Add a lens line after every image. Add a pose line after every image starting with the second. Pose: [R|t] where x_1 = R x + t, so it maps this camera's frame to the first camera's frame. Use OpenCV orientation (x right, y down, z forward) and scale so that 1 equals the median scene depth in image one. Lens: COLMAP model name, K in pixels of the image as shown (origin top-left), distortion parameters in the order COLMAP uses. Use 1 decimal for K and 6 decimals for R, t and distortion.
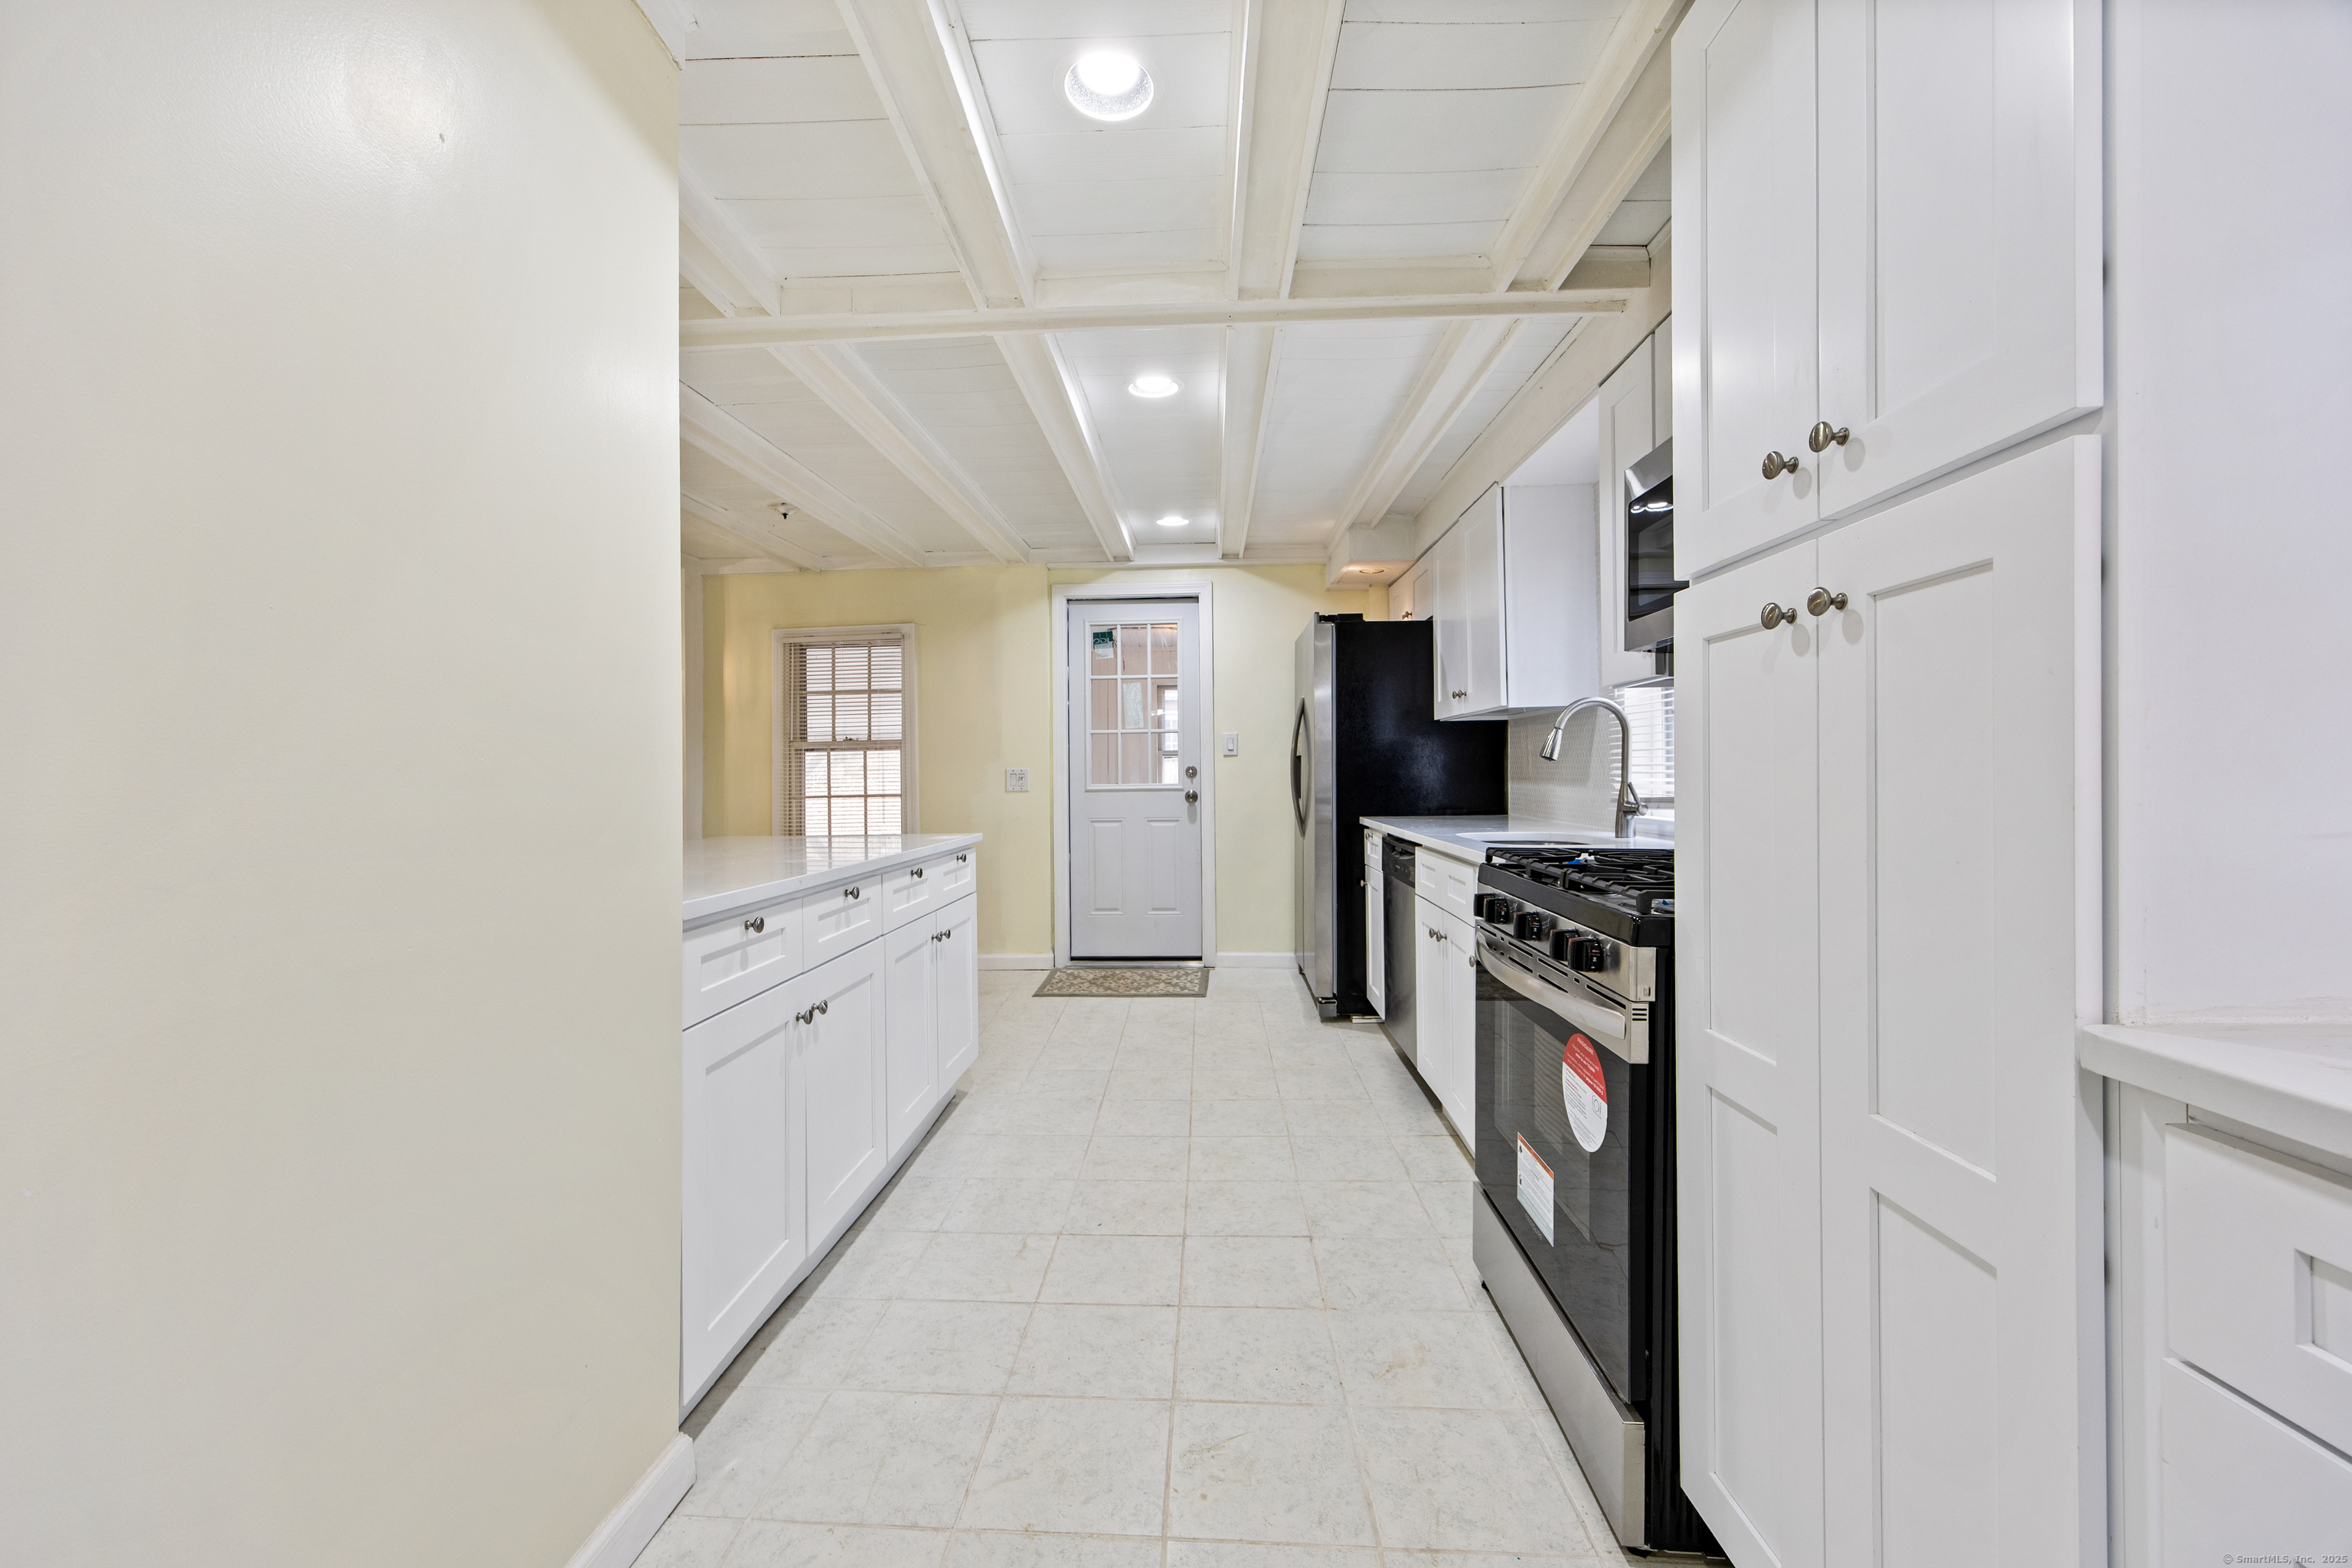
lens RADIAL K [[916.9, 0, 1171.0], [0, 916.9, 785.4], [0, 0, 1]] dist [-0.000978, -0.000102]
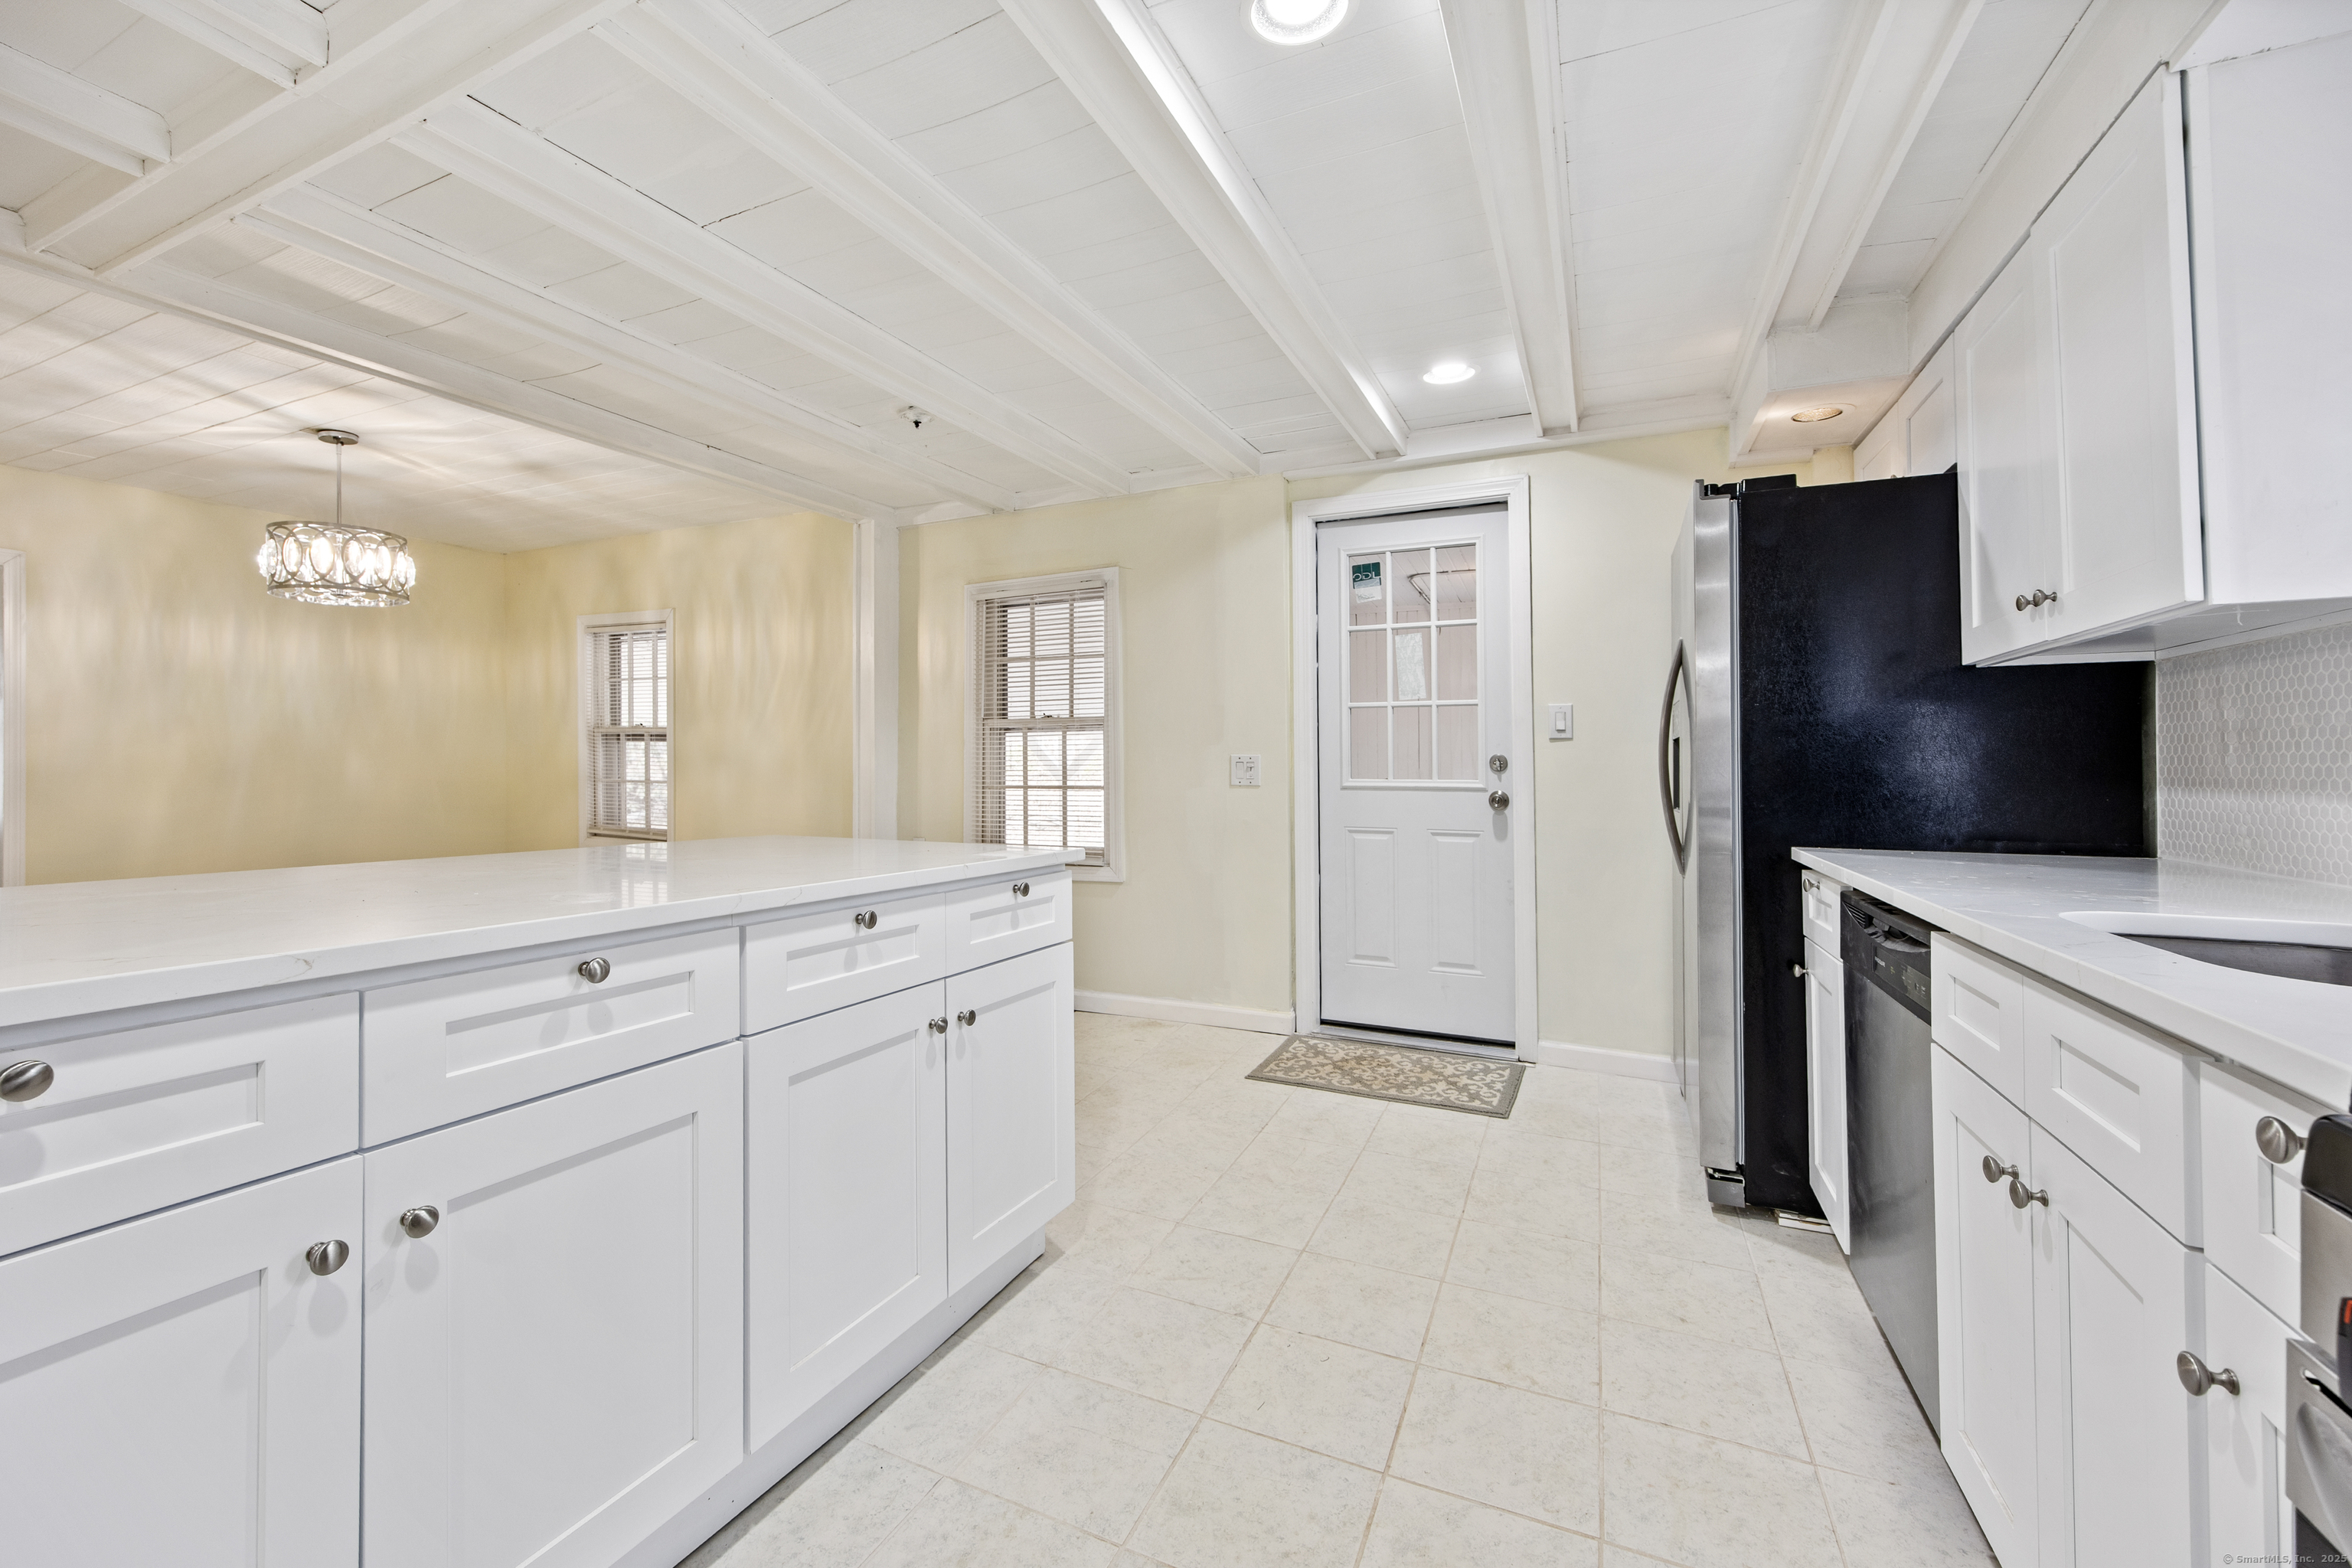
lens RADIAL K [[974.8, 0, 1136.4], [0, 974.8, 740.0], [0, 0, 1]] dist [-0.000623, 0.000099]
pose [[0.920370, 0.005608, -0.391009, 0.083274], [-0.022638, 0.998984, -0.038956, 0.002661], [0.390393, 0.044706, 0.919562, 0.354181]]
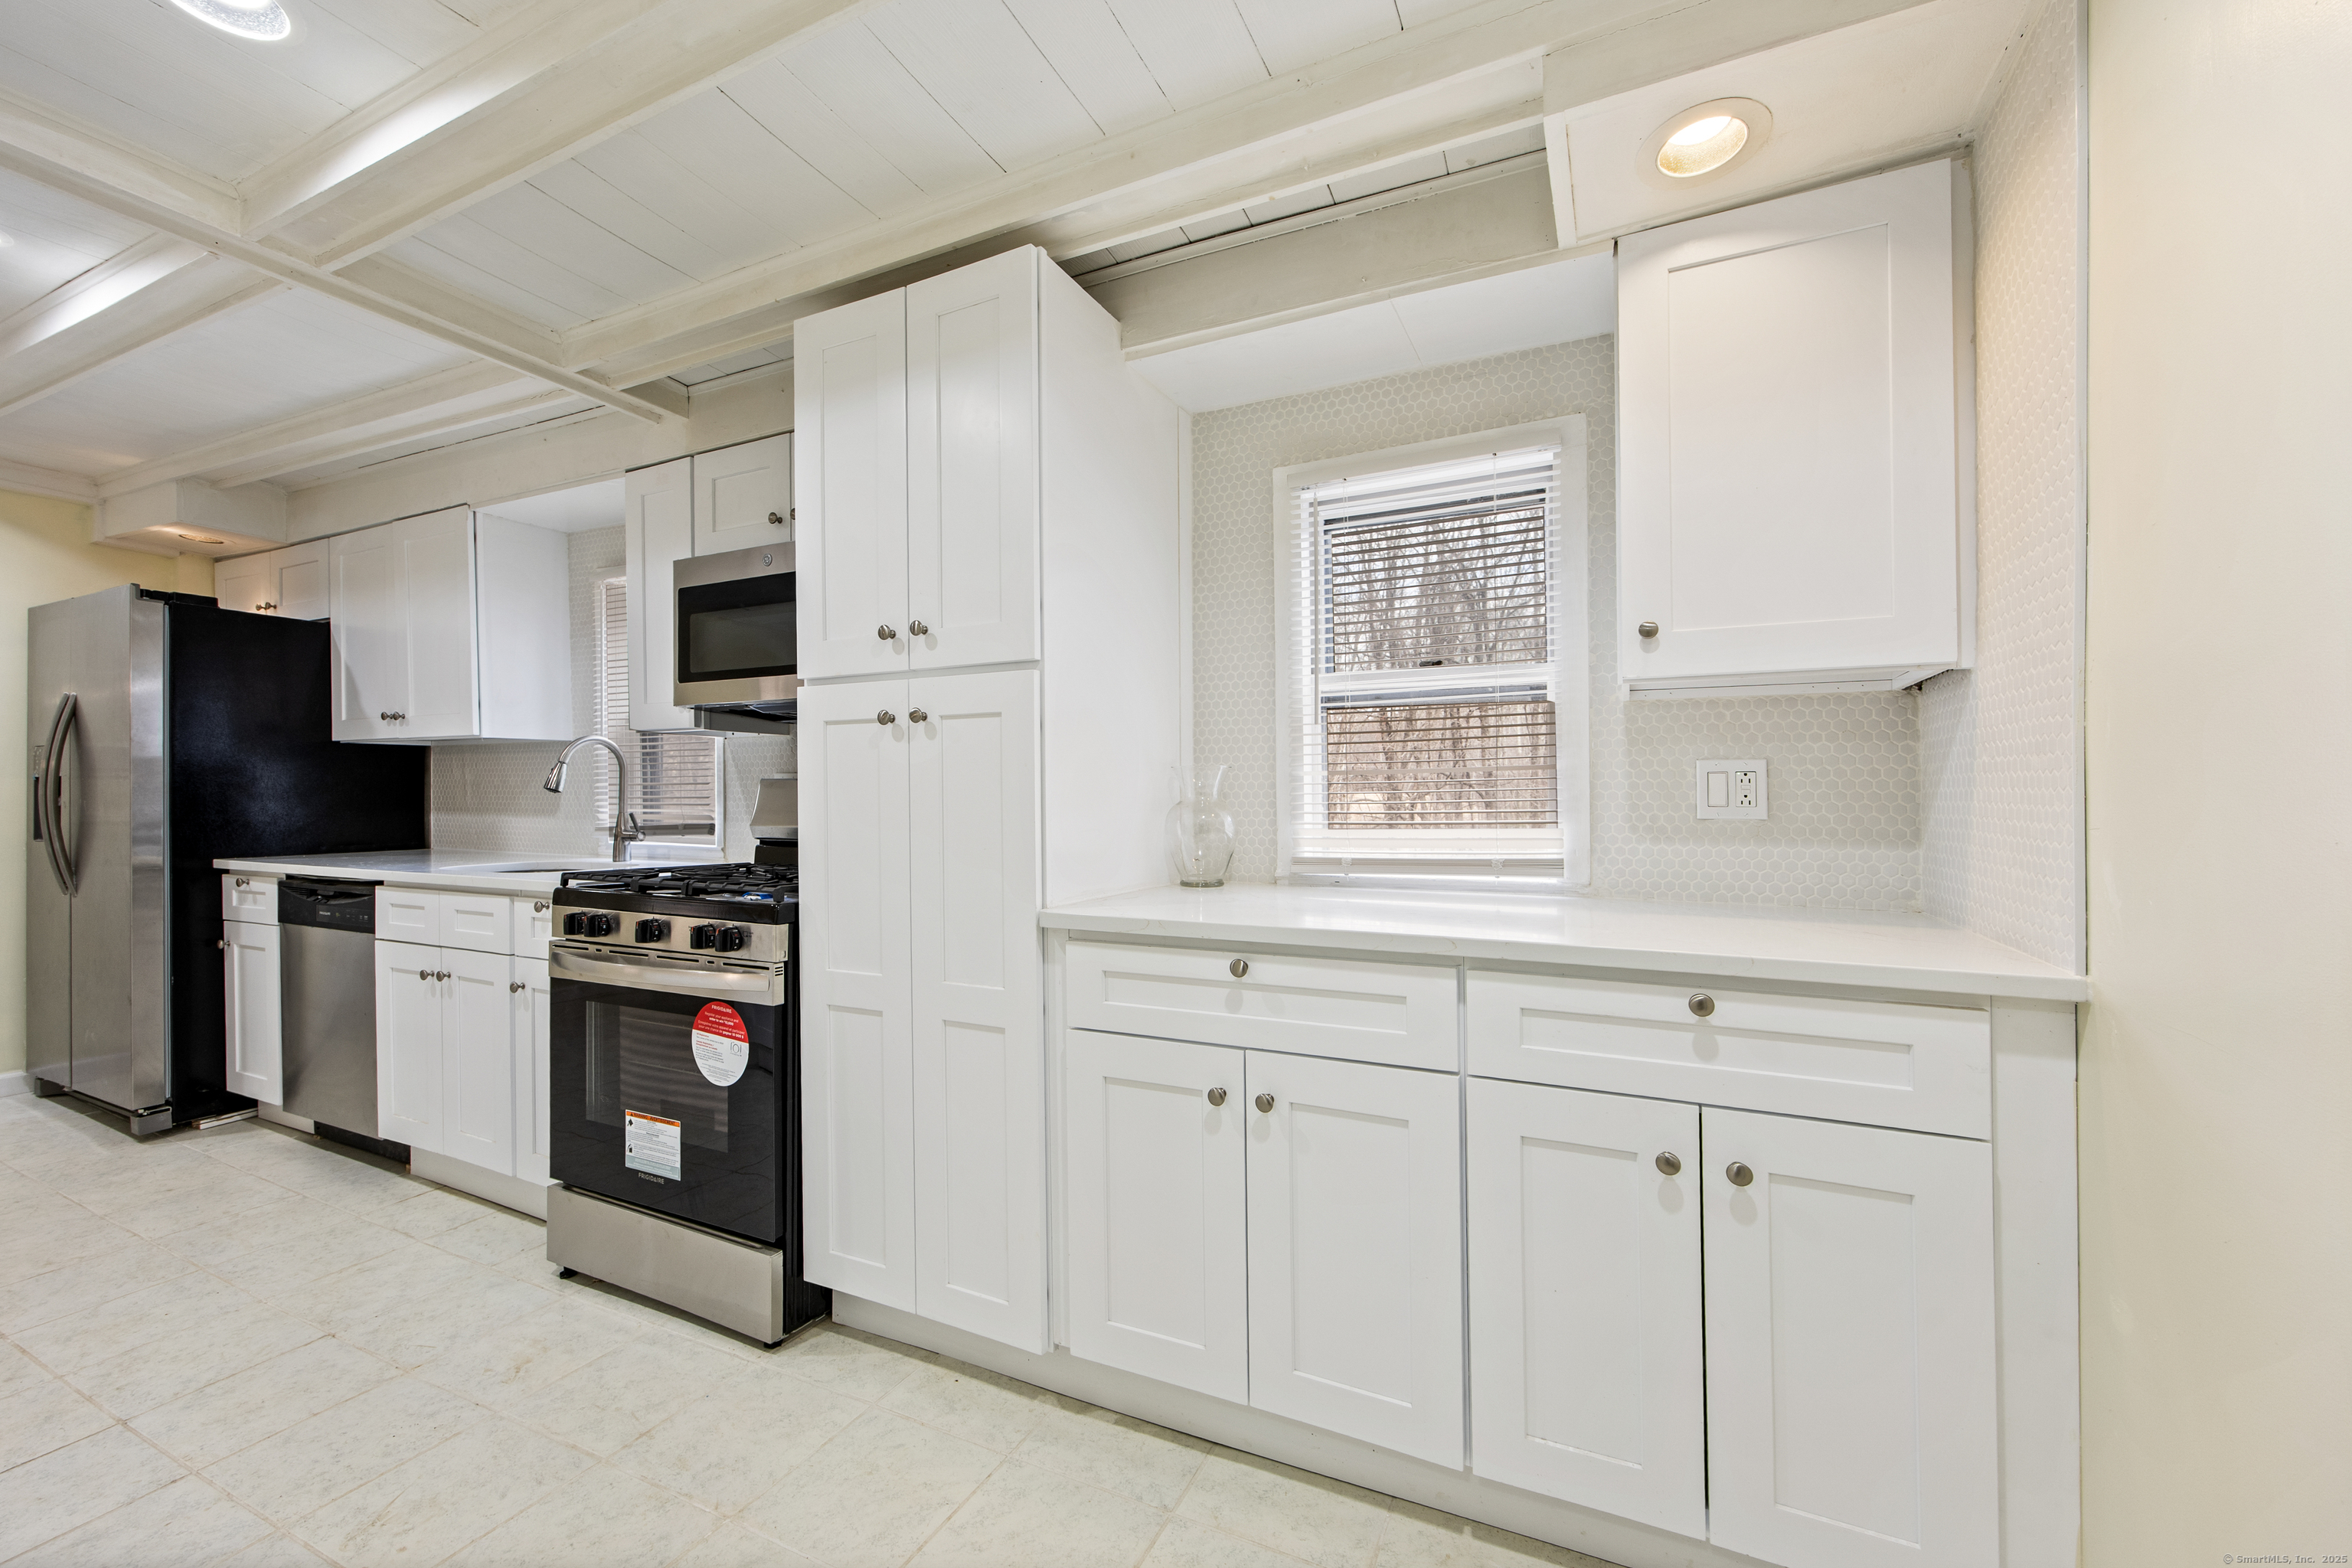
lens RADIAL K [[926.5, 0, 1173.0], [0, 926.5, 788.6], [0, 0, 1]] dist [-0.002211, -0.000604]
pose [[0.393187, 0.016180, 0.919316, -0.213301], [0.009281, 0.999724, -0.021565, -0.001319], [-0.919412, 0.017012, 0.392928, -0.058162]]
